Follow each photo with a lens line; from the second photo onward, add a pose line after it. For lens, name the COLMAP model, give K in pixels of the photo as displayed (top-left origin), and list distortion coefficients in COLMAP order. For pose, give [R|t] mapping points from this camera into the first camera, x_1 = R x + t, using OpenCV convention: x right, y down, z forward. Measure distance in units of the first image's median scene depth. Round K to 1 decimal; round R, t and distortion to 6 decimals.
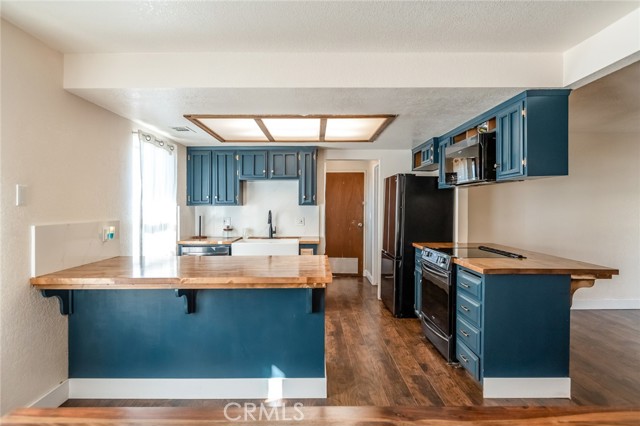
lens RADIAL K [[358.7, 0, 316.9], [0, 358.7, 208.5], [0, 0, 1]] dist [-0.014486, -0.000920]
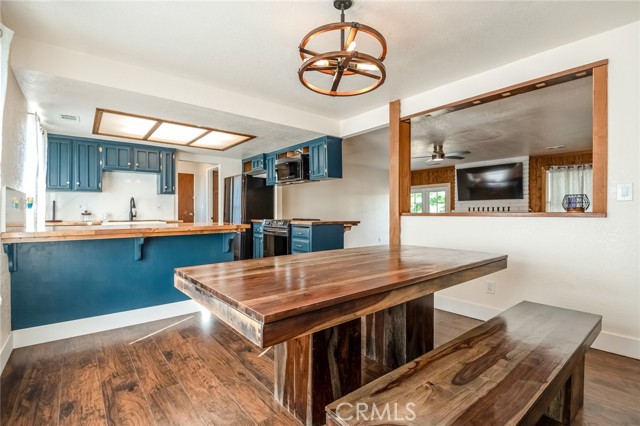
lens RADIAL K [[295.4, 0, 318.2], [0, 295.4, 213.6], [0, 0, 1]] dist [-0.018318, 0.000234]
pose [[0.771227, 0.000002, 0.636560, -0.321845], [0.001834, 0.999996, -0.002224, 0.073416], [-0.636557, 0.002882, 0.771224, -0.168775]]
